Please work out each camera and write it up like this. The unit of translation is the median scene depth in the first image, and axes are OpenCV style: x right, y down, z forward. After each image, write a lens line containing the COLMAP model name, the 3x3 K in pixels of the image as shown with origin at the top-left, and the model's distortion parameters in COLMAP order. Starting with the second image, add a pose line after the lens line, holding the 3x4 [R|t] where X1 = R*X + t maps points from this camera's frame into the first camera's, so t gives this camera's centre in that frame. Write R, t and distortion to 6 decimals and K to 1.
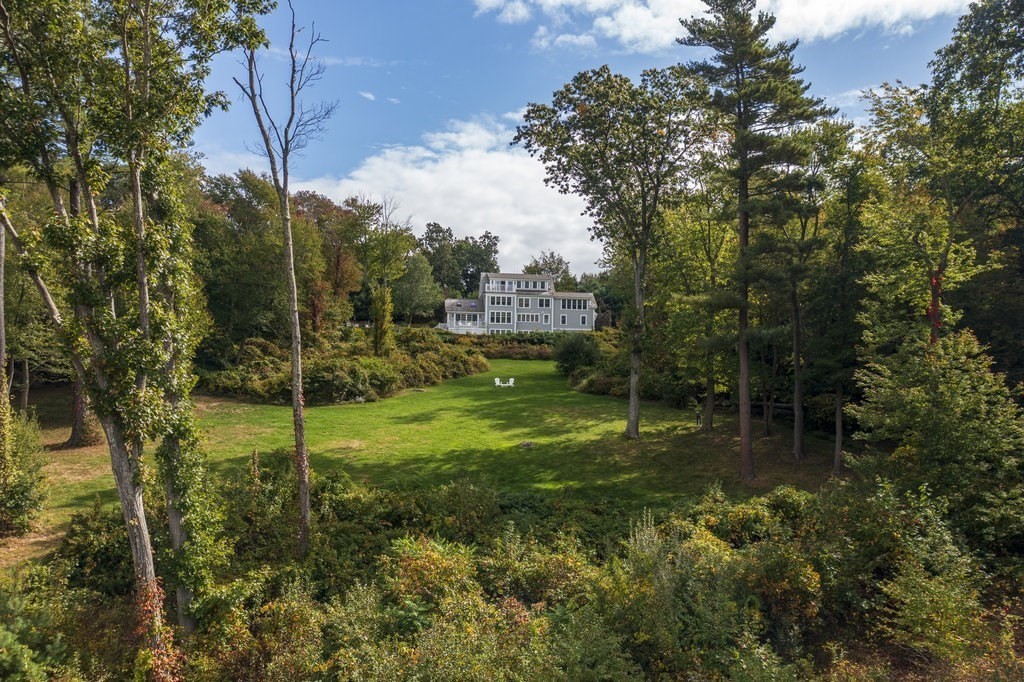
lens RADIAL K [[830.7, 0, 512.0], [0, 830.7, 341.0], [0, 0, 1]] dist [-0.033364, -0.000067]
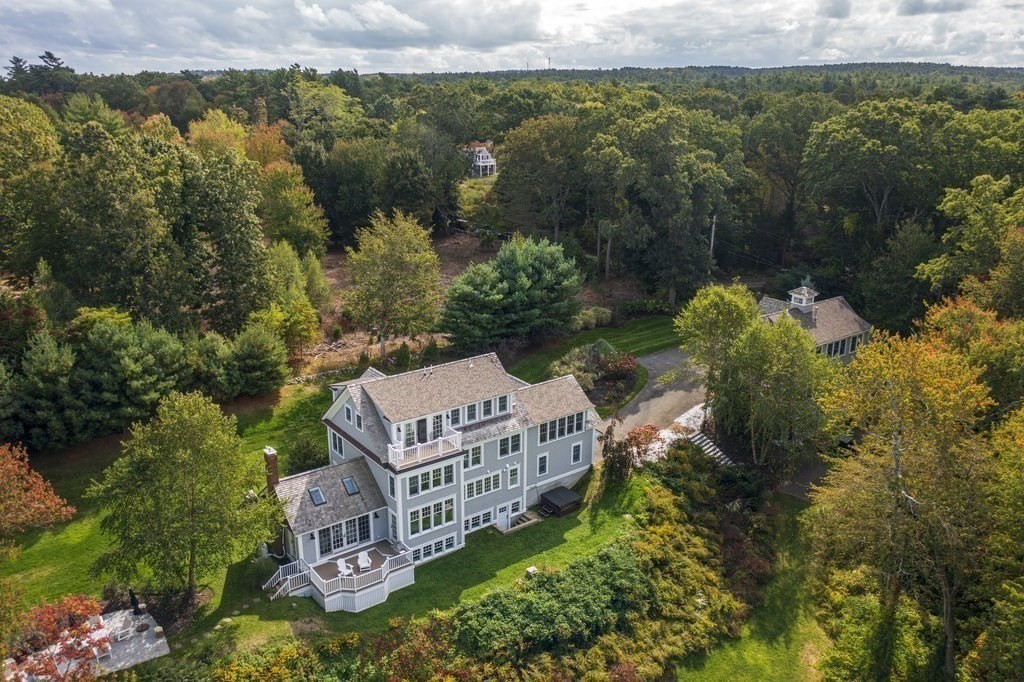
lens RADIAL K [[812.0, 0, 512.0], [0, 812.0, 341.0], [0, 0, 1]] dist [-0.005909, -0.005379]
pose [[0.868814, -0.161959, 0.467901, -0.151425], [-0.024385, 0.929847, 0.367136, -0.254559], [-0.494538, -0.330383, 0.803915, 0.681585]]
